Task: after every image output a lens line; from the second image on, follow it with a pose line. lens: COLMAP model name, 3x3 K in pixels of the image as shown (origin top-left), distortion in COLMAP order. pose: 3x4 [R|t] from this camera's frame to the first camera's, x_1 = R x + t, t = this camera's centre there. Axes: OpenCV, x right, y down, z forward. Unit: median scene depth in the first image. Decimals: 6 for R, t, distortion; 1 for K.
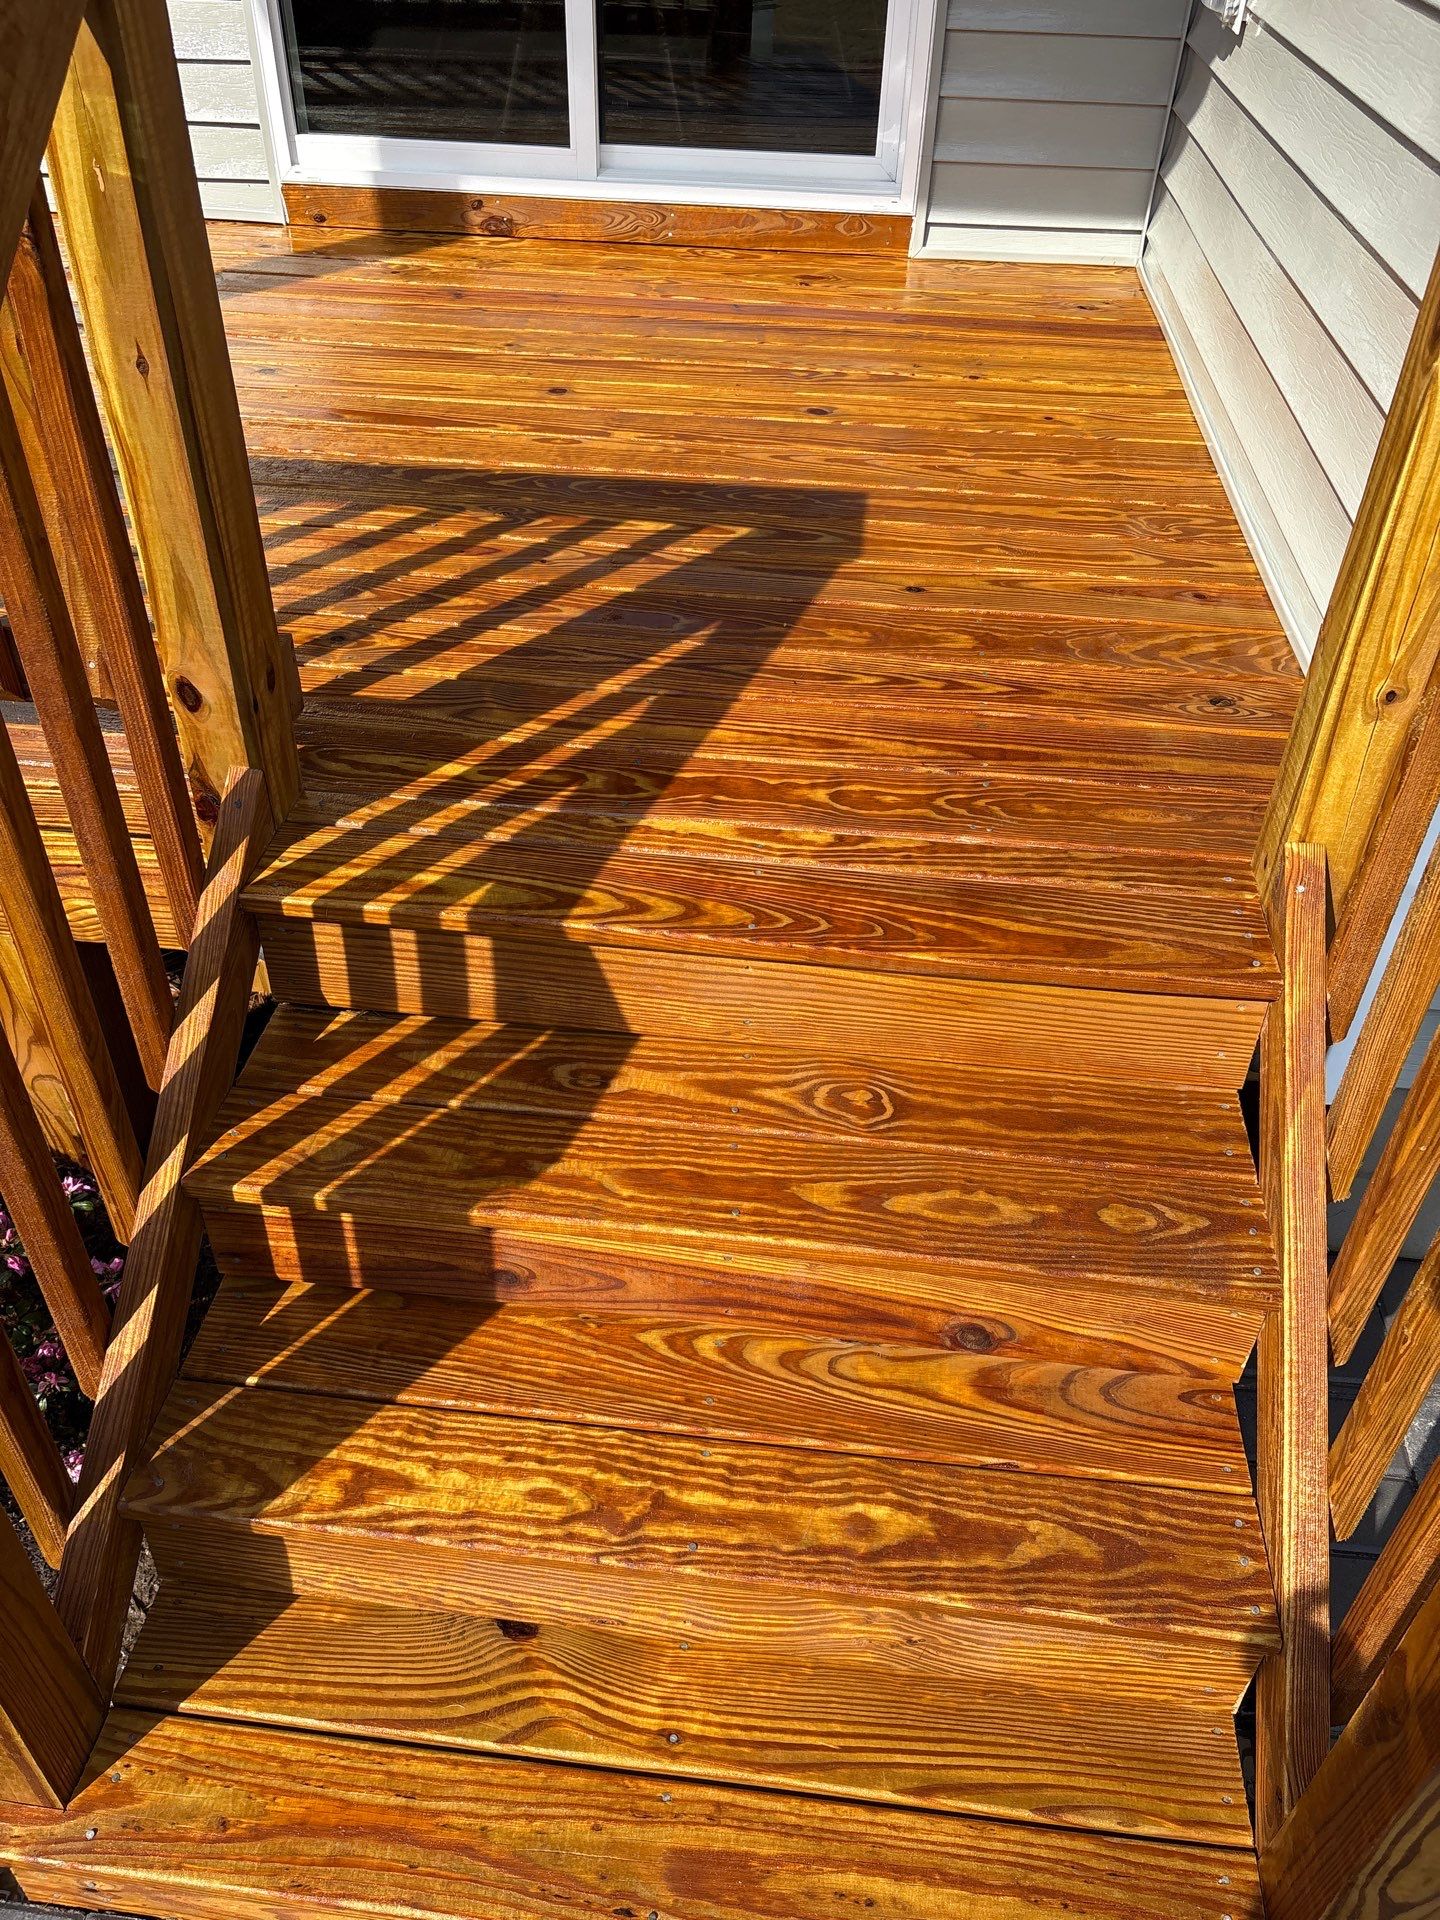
lens RADIAL K [[1471.7, 0, 709.2], [0, 1471.7, 979.7], [0, 0, 1]] dist [0.034080, -0.033394]
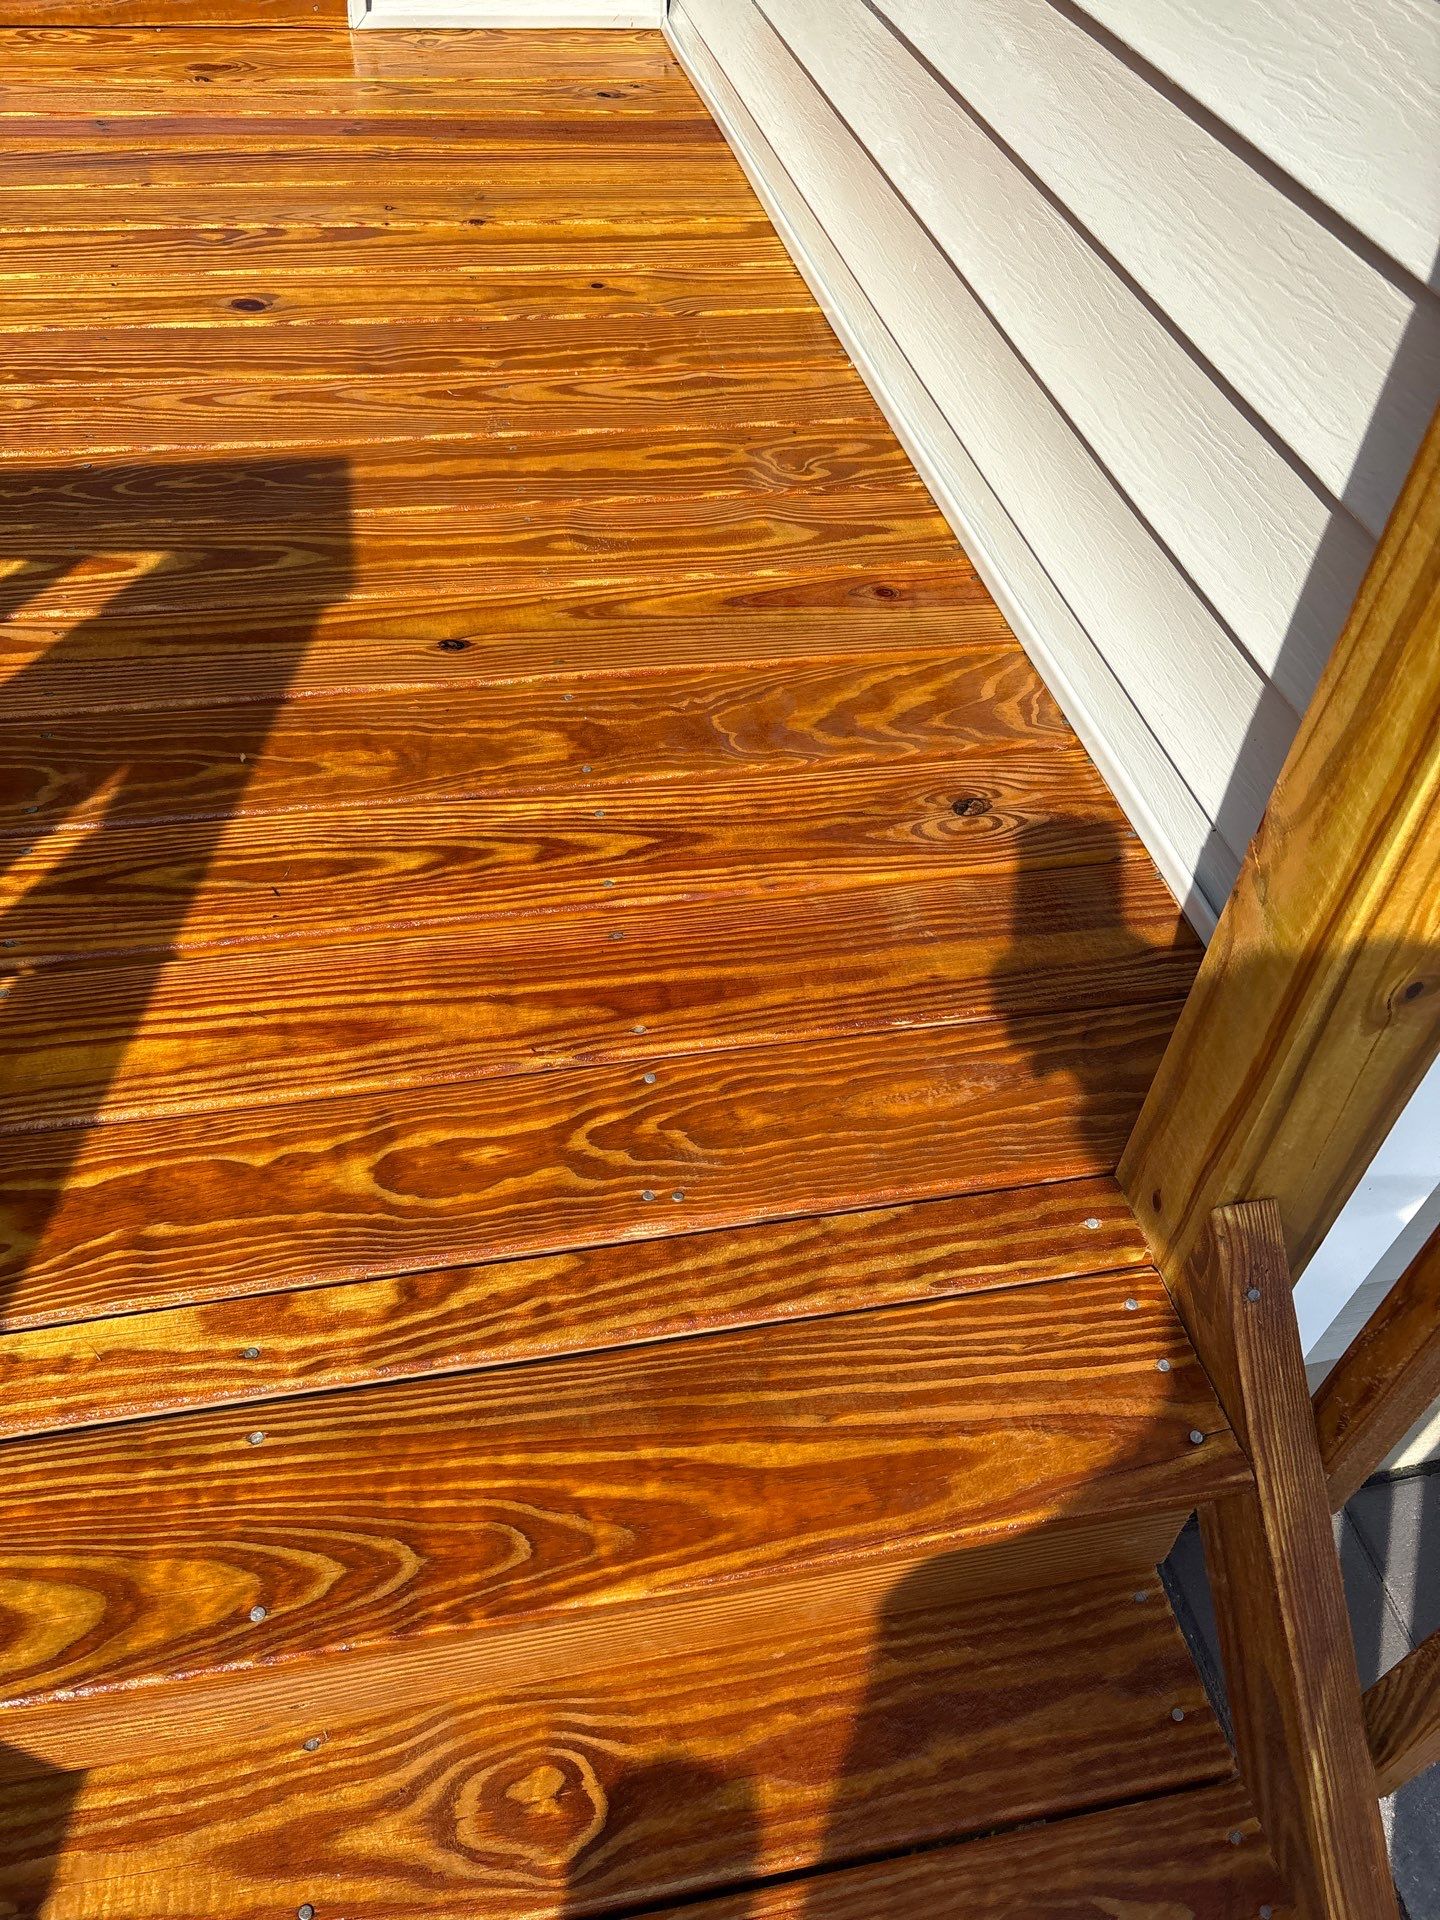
lens RADIAL K [[1471.7, 0, 719.9], [0, 1471.7, 1001.7], [0, 0, 1]] dist [0.034080, -0.033394]
pose [[0.950765, -0.202137, 0.234917, 0.088407], [0.166777, 0.972610, 0.161911, -0.252965], [-0.261211, -0.114761, 0.958436, 0.462544]]
